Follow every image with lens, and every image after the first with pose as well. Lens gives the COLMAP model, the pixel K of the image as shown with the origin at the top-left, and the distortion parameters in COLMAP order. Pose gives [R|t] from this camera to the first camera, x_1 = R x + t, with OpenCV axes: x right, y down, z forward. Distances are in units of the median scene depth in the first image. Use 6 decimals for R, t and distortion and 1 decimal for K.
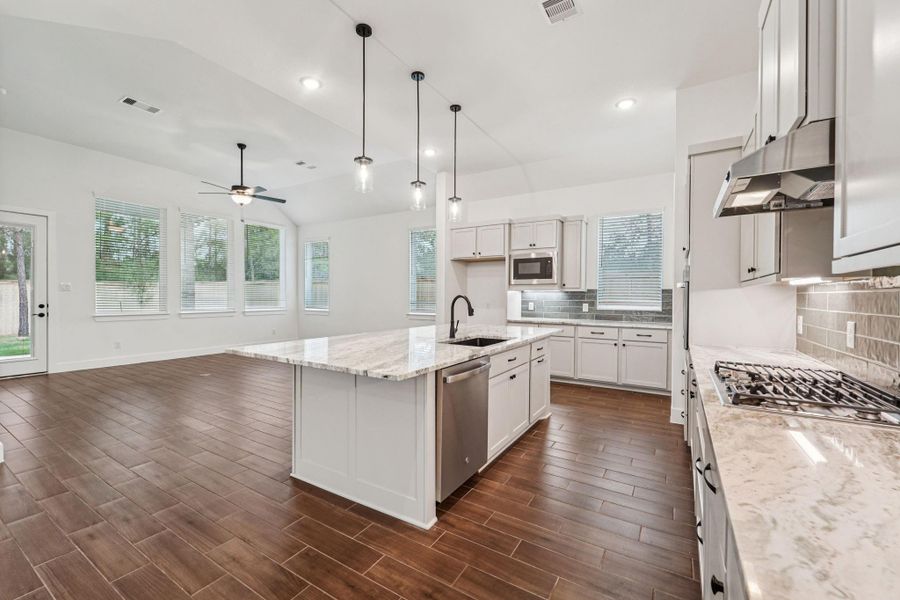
lens RADIAL K [[369.9, 0, 449.0], [0, 369.9, 300.1], [0, 0, 1]] dist [0.003277, -0.000097]
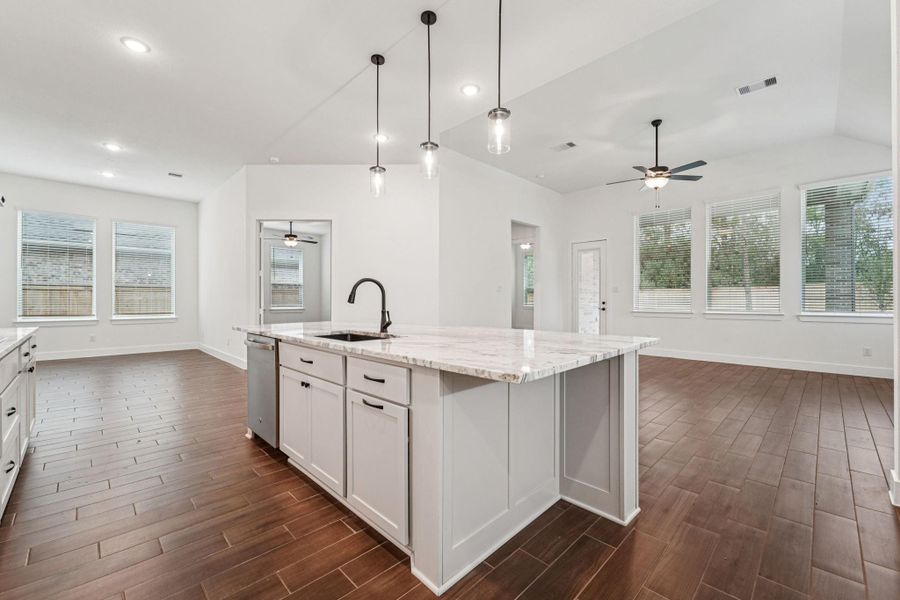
lens RADIAL K [[369.9, 0, 449.0], [0, 369.9, 300.1], [0, 0, 1]] dist [0.003277, -0.000097]
pose [[-0.231272, -0.008202, -0.972855, 0.429823], [-0.011980, 0.999913, -0.005582, 0.020274], [0.972815, 0.010364, -0.231350, 0.751511]]
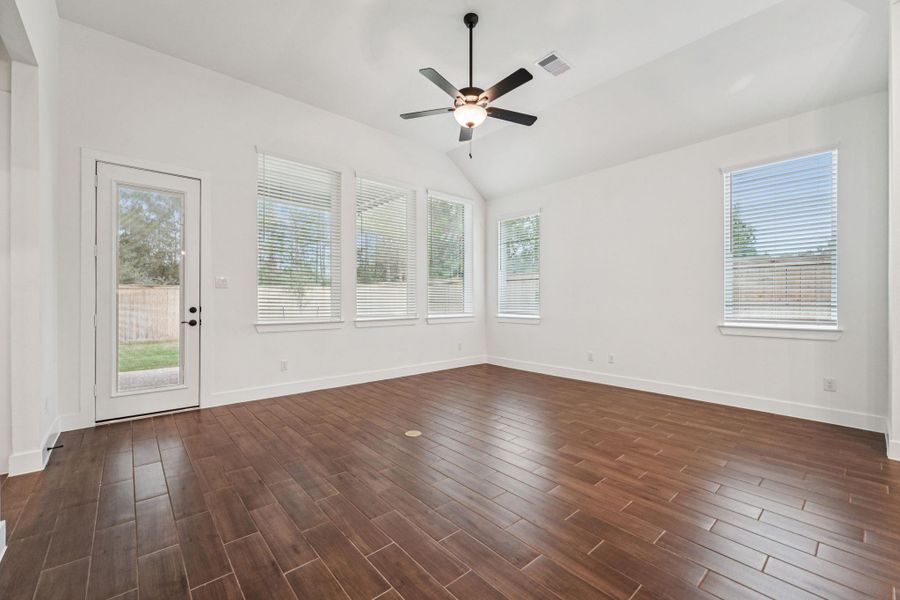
lens RADIAL K [[372.2, 0, 450.0], [0, 372.2, 300.0], [0, 0, 1]] dist [0.002885, -0.000210]
pose [[0.956791, -0.006851, -0.290695, -0.445756], [0.002984, 0.999901, -0.013747, 0.008703], [0.290760, 0.012285, 0.956717, 0.481593]]
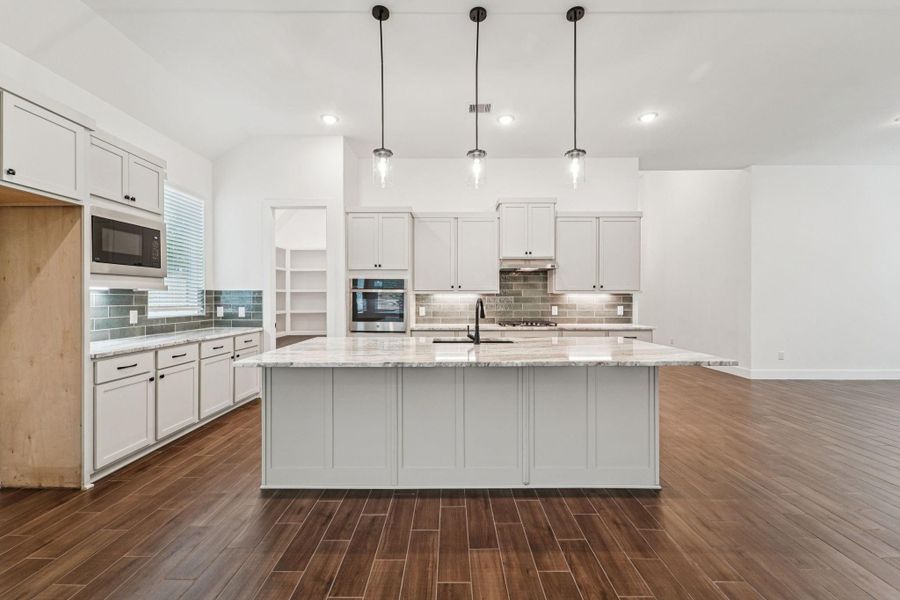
lens RADIAL K [[372.2, 0, 450.0], [0, 372.2, 300.0], [0, 0, 1]] dist [0.002885, -0.000210]
pose [[-0.522290, -0.008865, 0.852722, -0.435782], [0.006732, 0.999872, 0.014518, -0.013492], [-0.852741, 0.013323, -0.522164, 0.887932]]
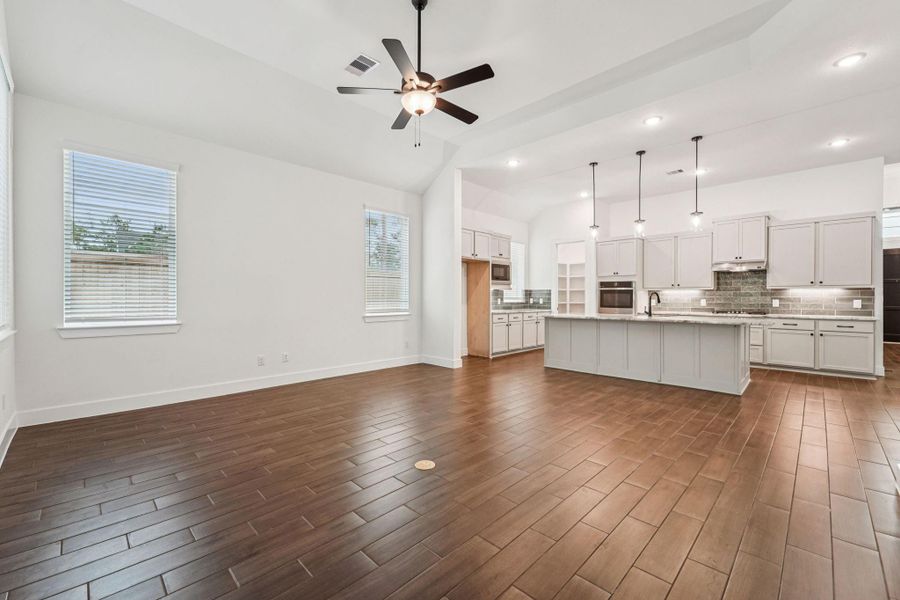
lens RADIAL K [[372.2, 0, 450.0], [0, 372.2, 300.0], [0, 0, 1]] dist [0.002885, -0.000210]
pose [[0.222582, -0.011261, 0.974849, -1.098475], [0.010431, 0.999904, 0.009169, -0.001106], [-0.974858, 0.008128, 0.222678, 0.876078]]
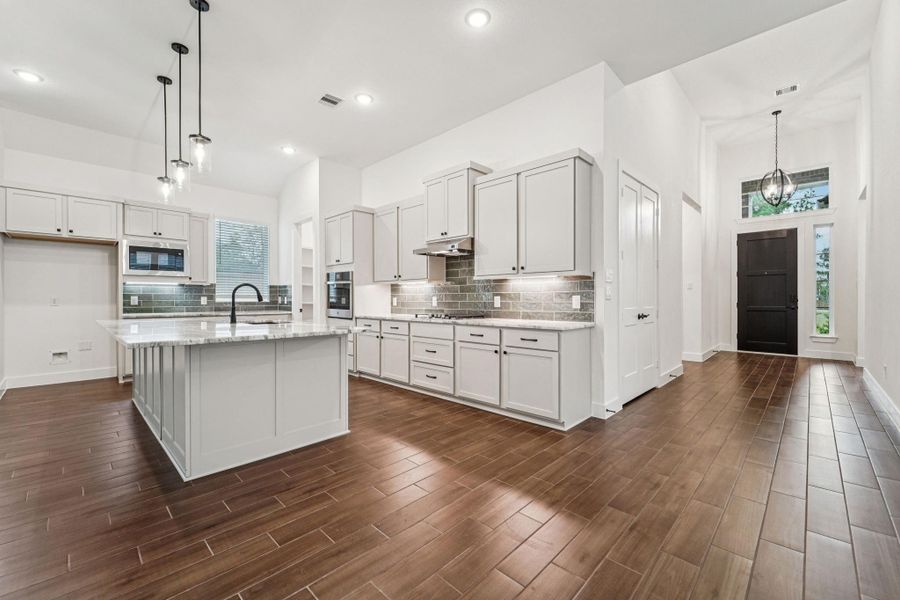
lens RADIAL K [[369.9, 0, 449.0], [0, 369.9, 300.1], [0, 0, 1]] dist [0.003277, -0.000097]
pose [[0.217840, -0.009431, 0.975939, -0.519086], [0.012274, 0.999901, 0.006923, 0.019917], [-0.975907, 0.010471, 0.217934, 0.086362]]
